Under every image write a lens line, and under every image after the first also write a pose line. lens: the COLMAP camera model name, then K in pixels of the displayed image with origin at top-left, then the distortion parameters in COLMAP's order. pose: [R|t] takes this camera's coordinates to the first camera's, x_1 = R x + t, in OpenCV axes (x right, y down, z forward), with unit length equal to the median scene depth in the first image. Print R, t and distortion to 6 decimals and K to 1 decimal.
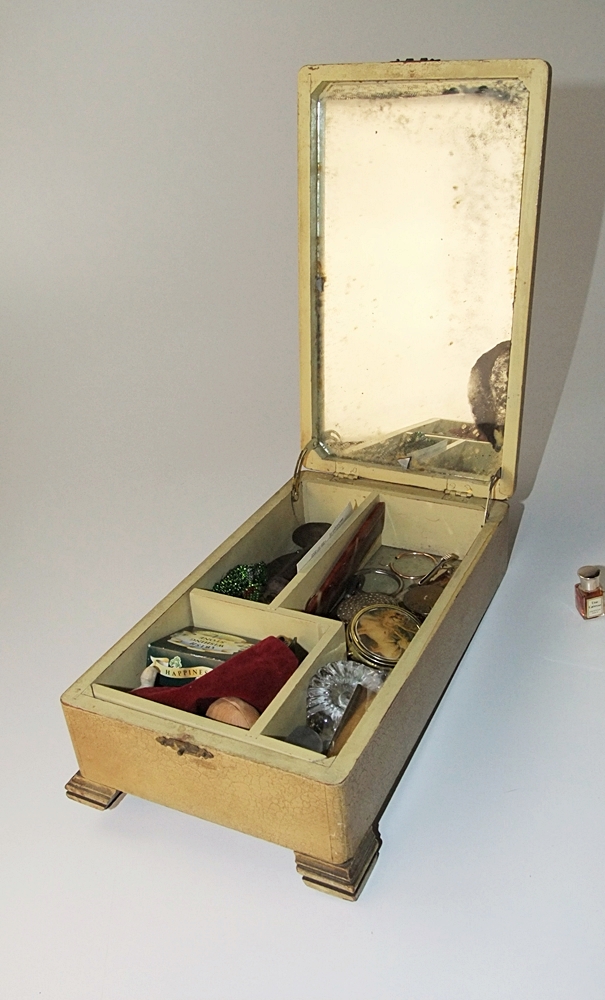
lens RADIAL K [[917.4, 0, 302.5], [0, 917.4, 500.0], [0, 0, 1]] dist [0.001839, 0.000623]
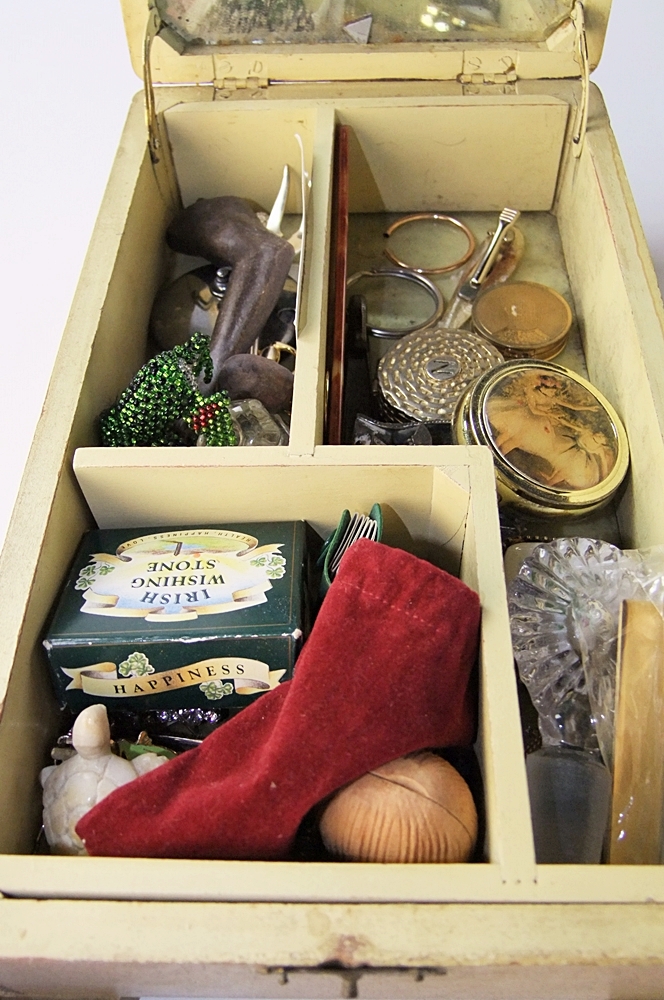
lens RADIAL K [[934.6, 0, 333.1], [0, 934.6, 526.0], [0, 0, 1]] dist [-0.057654, -0.003420]
pose [[0.903433, -0.325707, 0.278790, -0.138618], [0.177336, 0.875927, 0.448670, -0.036642], [-0.390335, -0.355903, 0.849100, 0.584574]]
